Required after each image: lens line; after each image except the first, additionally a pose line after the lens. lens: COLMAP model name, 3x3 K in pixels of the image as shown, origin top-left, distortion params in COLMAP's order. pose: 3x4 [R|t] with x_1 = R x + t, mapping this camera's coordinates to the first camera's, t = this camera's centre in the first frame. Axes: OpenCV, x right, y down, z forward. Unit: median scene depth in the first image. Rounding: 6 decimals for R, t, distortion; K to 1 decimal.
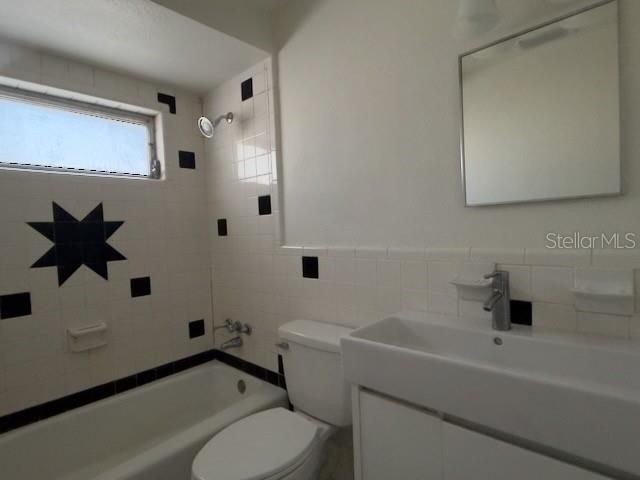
lens RADIAL K [[341.7, 0, 320.1], [0, 341.7, 245.4], [0, 0, 1]] dist [0.007920, -0.002463]
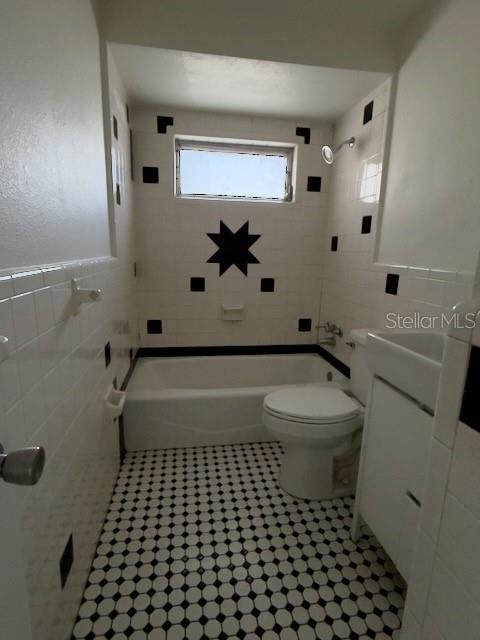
lens RADIAL K [[341.7, 0, 238.6], [0, 341.7, 317.7], [0, 0, 1]] dist [0.007920, -0.002463]
pose [[0.781900, 0.182105, -0.596213, 0.224322], [-0.085894, 0.978732, 0.186294, 0.005987], [0.617458, -0.094452, 0.780913, -0.147325]]
